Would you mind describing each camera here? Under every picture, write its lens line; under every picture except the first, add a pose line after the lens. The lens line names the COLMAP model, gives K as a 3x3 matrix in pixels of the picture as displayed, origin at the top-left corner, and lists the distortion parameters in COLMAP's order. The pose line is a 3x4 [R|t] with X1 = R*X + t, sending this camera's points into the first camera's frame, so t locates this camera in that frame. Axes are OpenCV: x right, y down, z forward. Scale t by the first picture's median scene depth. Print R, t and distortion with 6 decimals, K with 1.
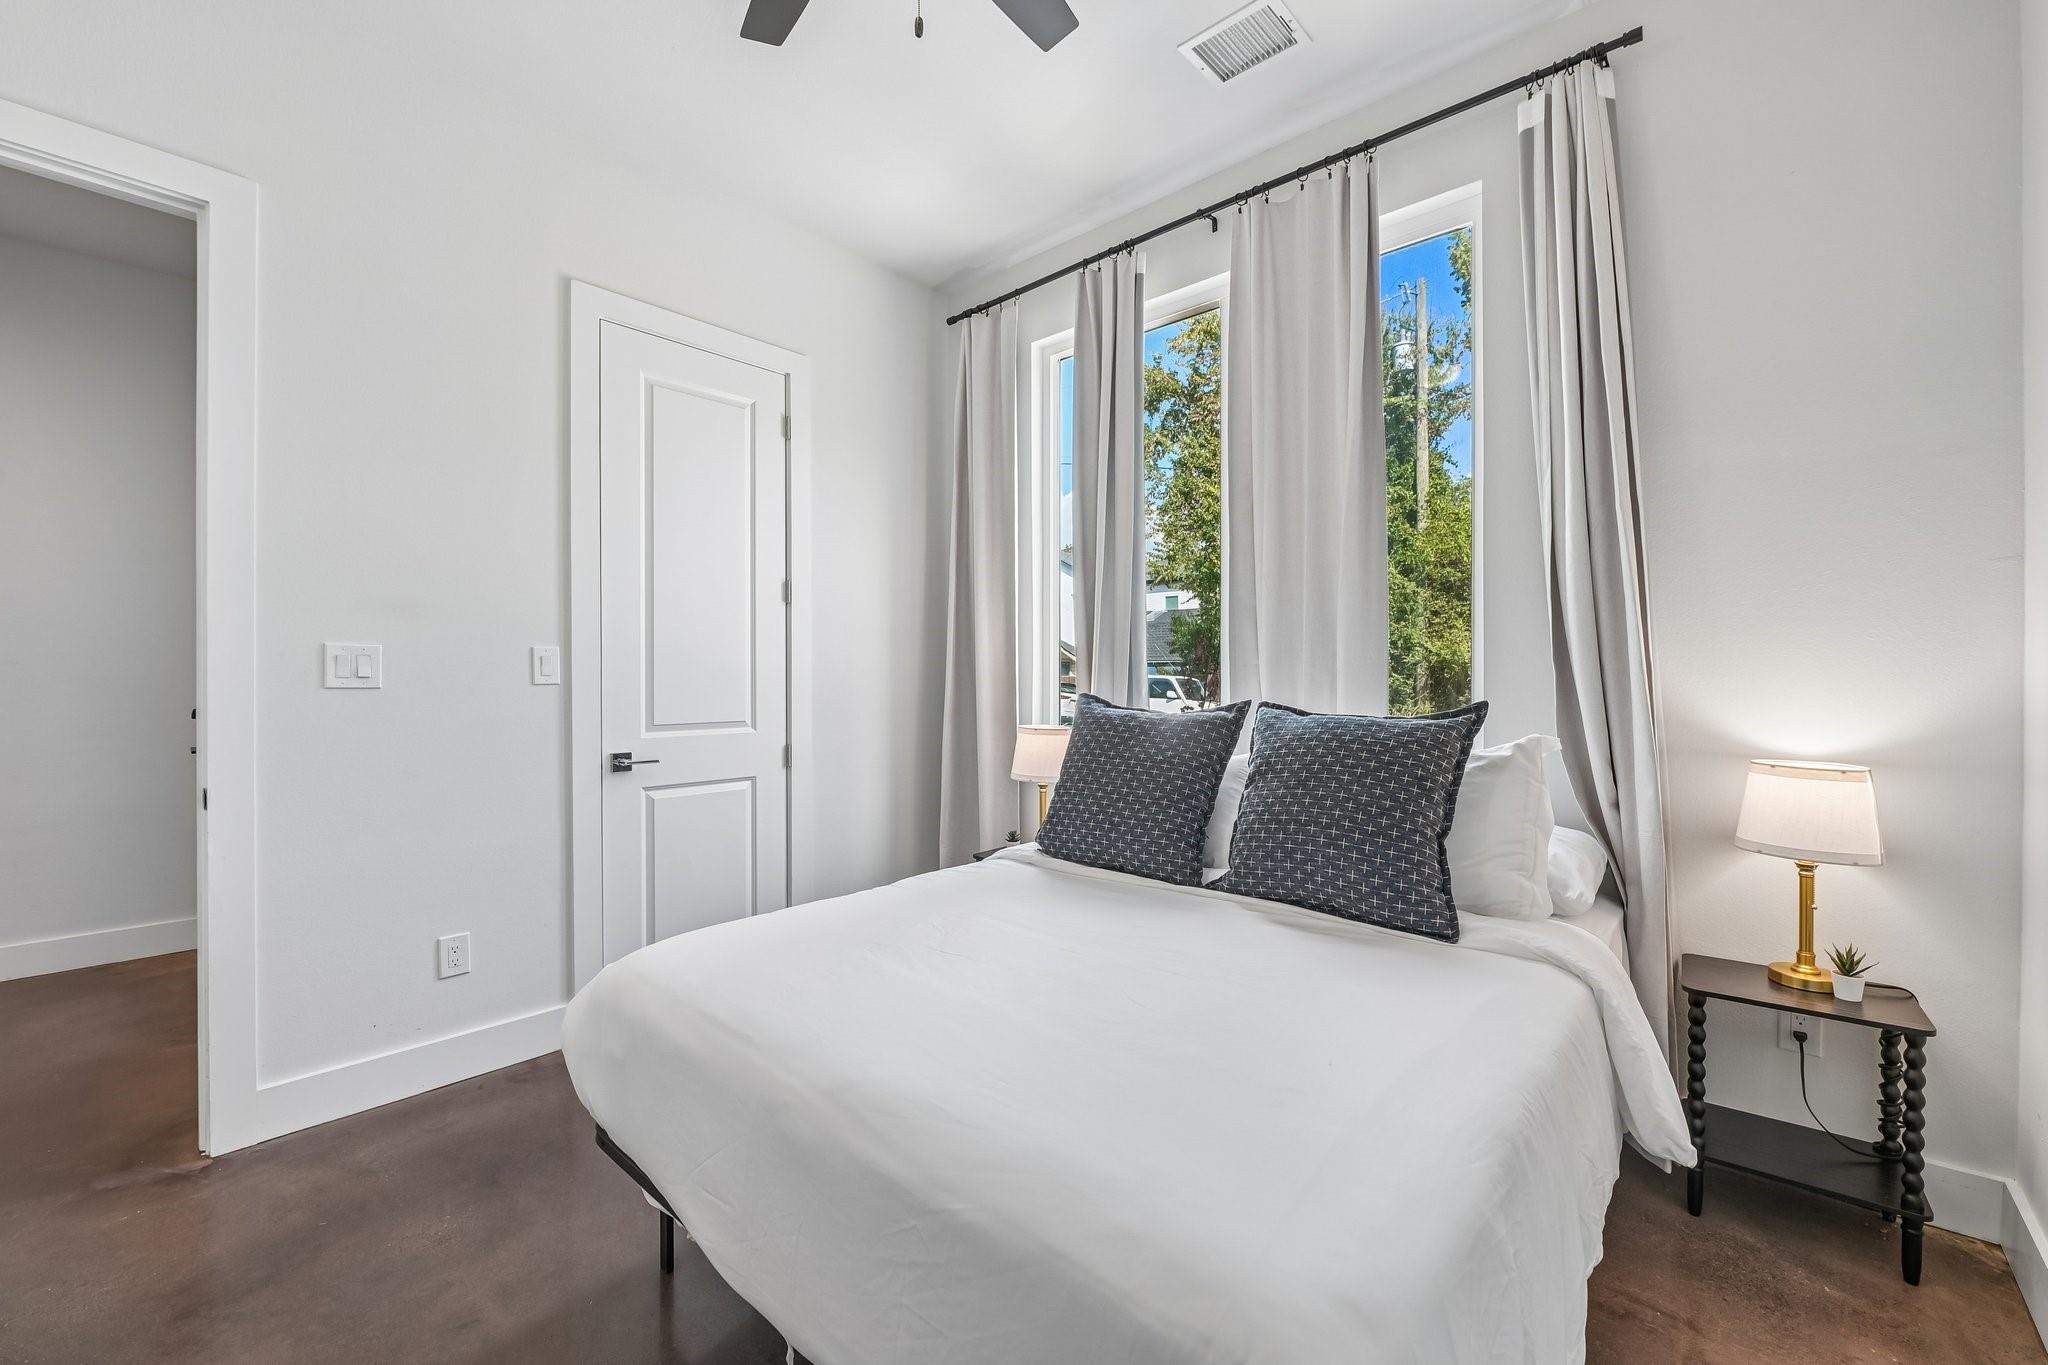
lens RADIAL K [[817.1, 0, 1011.9], [0, 817.1, 676.9], [0, 0, 1]] dist [-0.006731, -0.000023]
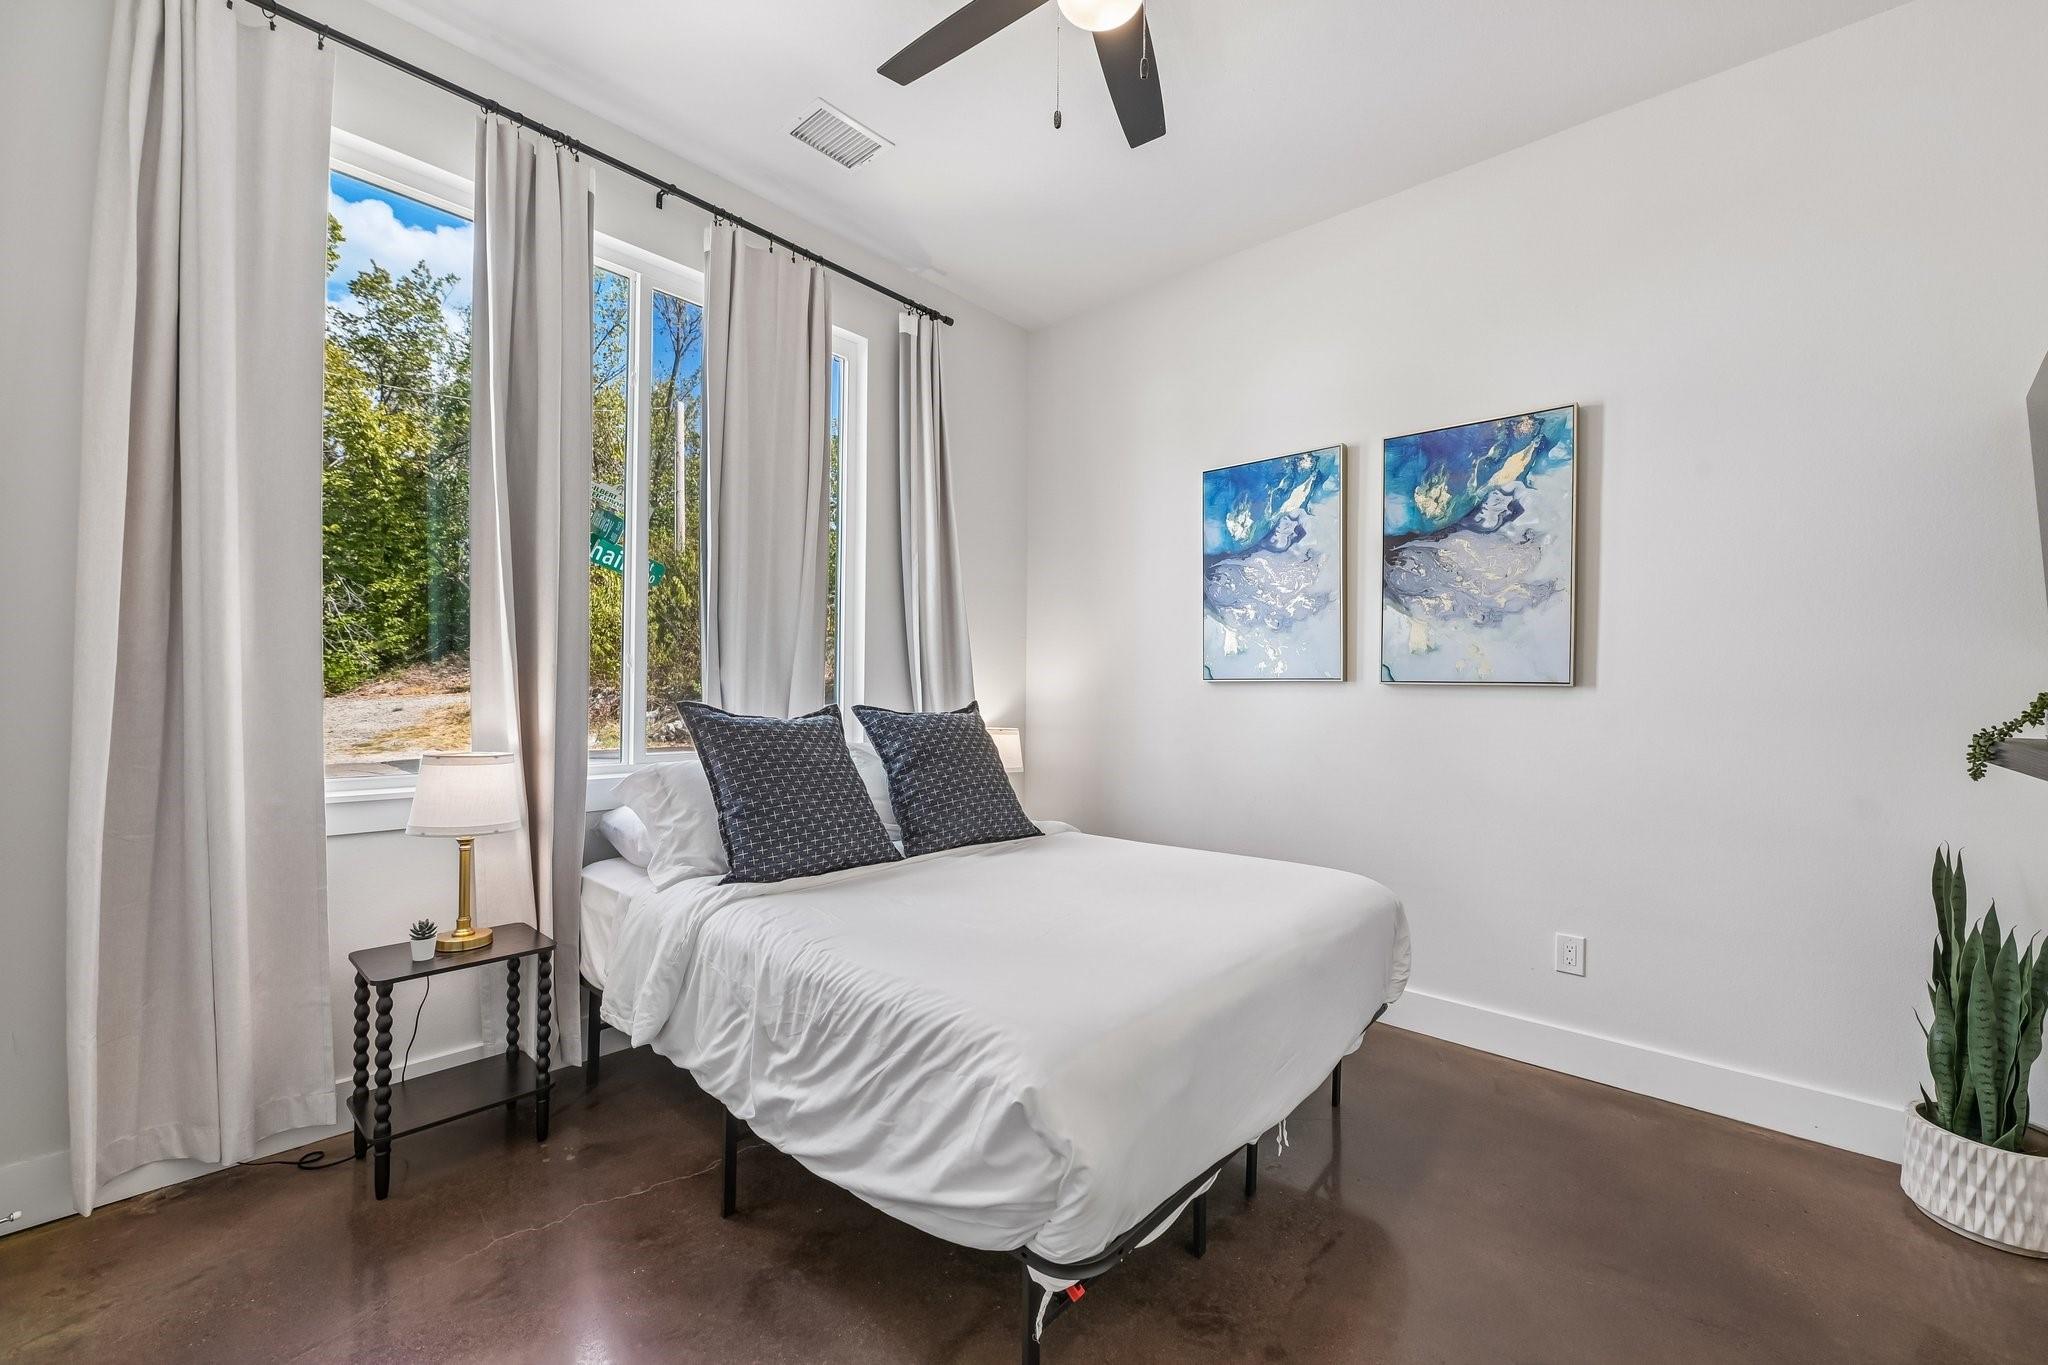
lens RADIAL K [[817.1, 0, 1011.7], [0, 817.1, 687.2], [0, 0, 1]] dist [-0.006731, -0.000023]
pose [[-0.004587, 0.004493, 0.999979, -0.731867], [-0.002796, 0.999986, -0.004506, 0.007717], [-0.999986, -0.002817, -0.004575, 0.636773]]
